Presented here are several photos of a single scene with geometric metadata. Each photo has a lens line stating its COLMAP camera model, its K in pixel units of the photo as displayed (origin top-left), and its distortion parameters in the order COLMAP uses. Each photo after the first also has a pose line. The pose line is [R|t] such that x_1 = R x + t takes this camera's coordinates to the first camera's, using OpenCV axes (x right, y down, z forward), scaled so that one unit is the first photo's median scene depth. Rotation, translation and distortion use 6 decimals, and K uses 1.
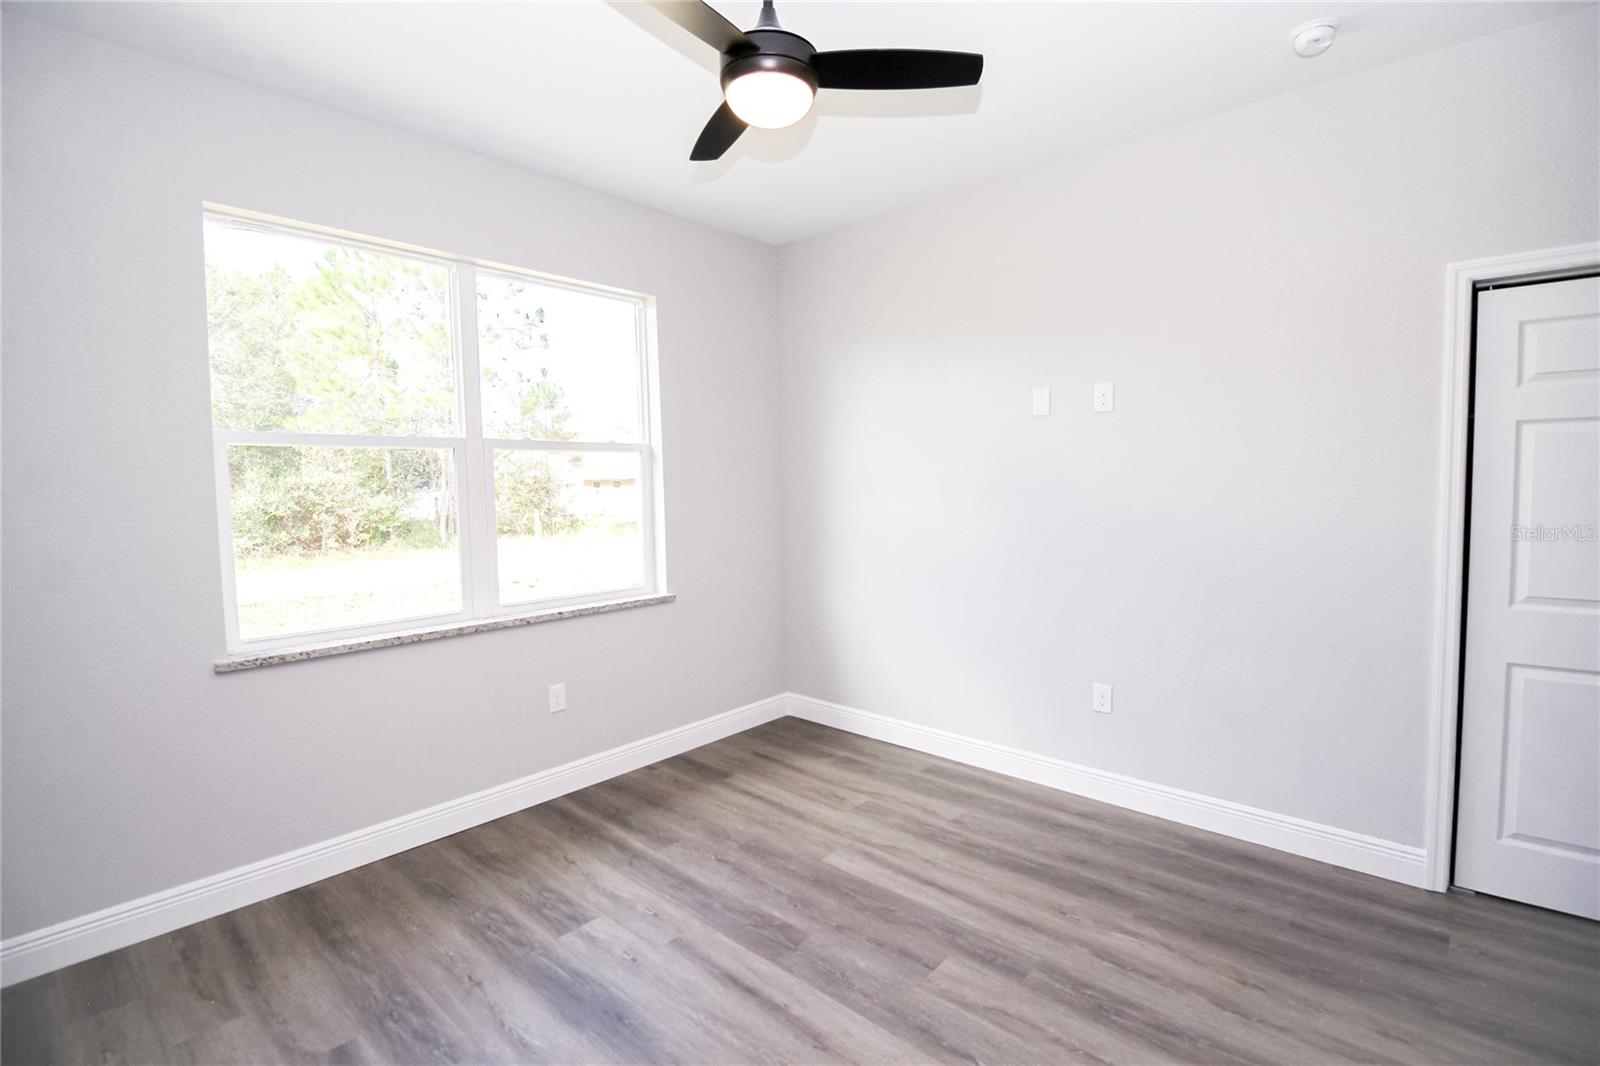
lens RADIAL K [[759.0, 0, 802.5], [0, 759.0, 516.2], [0, 0, 1]] dist [0.042135, -0.027019]
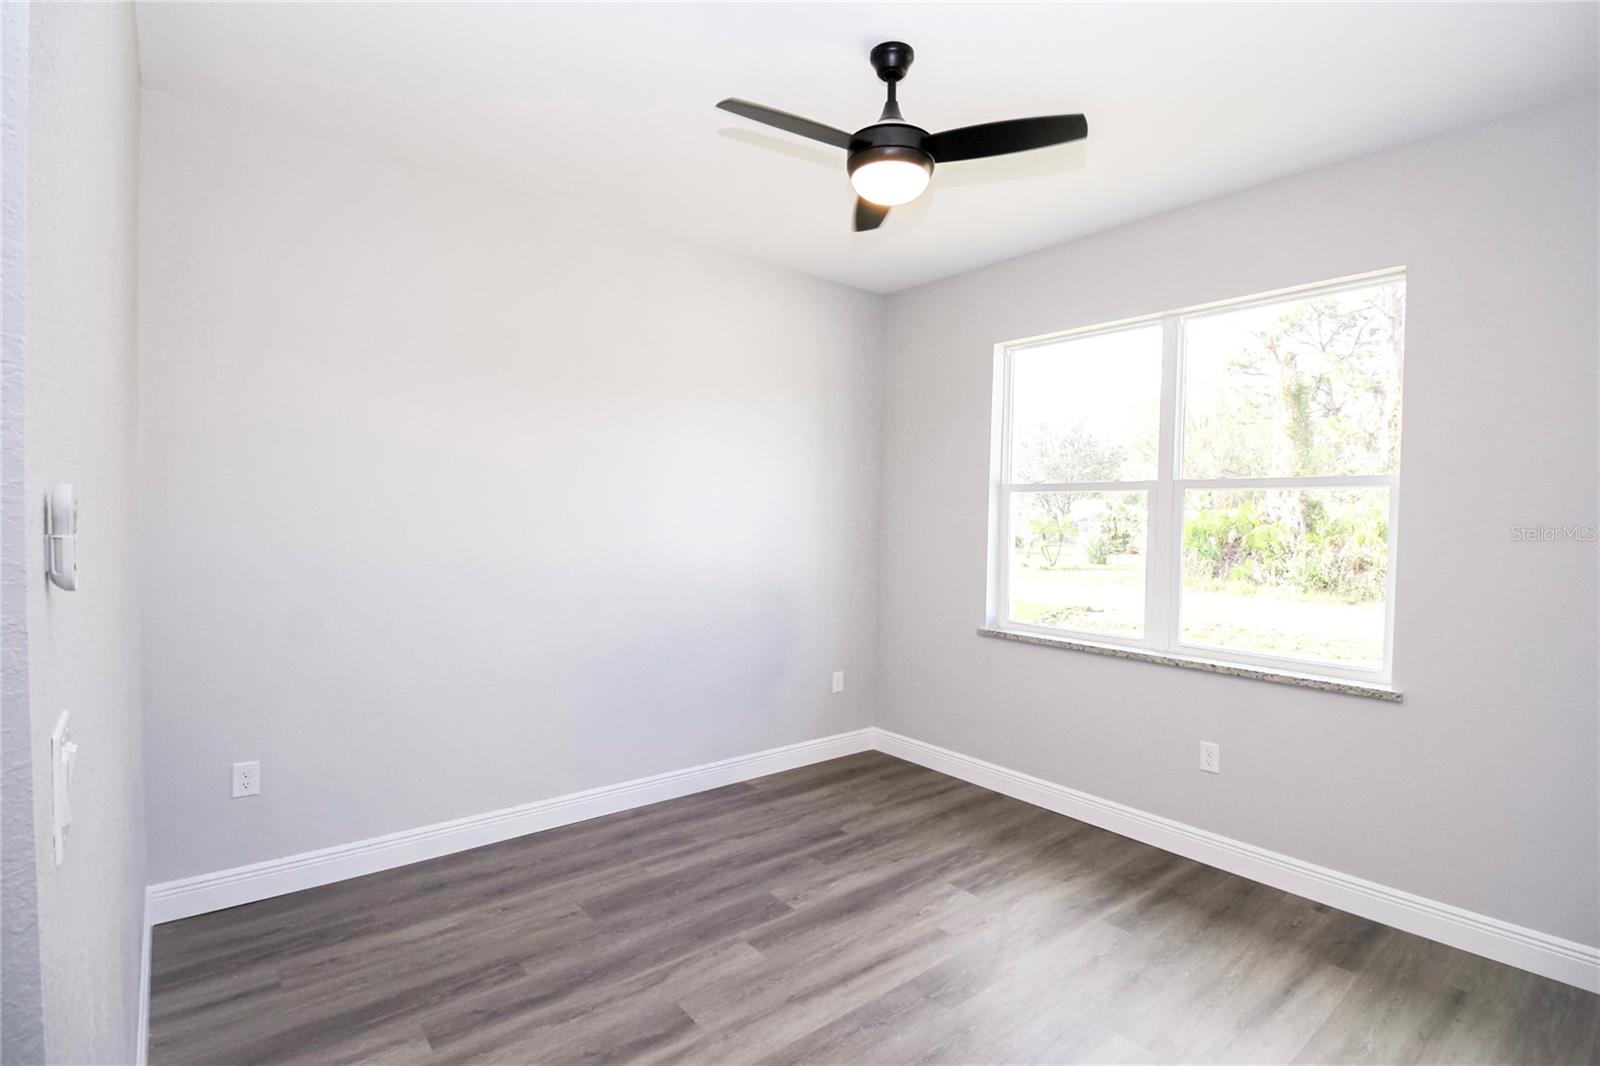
lens RADIAL K [[743.6, 0, 821.3], [0, 743.6, 533.3], [0, 0, 1]] dist [0.002234, -0.014381]
pose [[-0.112641, 0.027857, -0.993245, 0.725794], [-0.070207, 0.996885, 0.035921, -0.035588], [0.991152, 0.073779, -0.110334, 0.729340]]
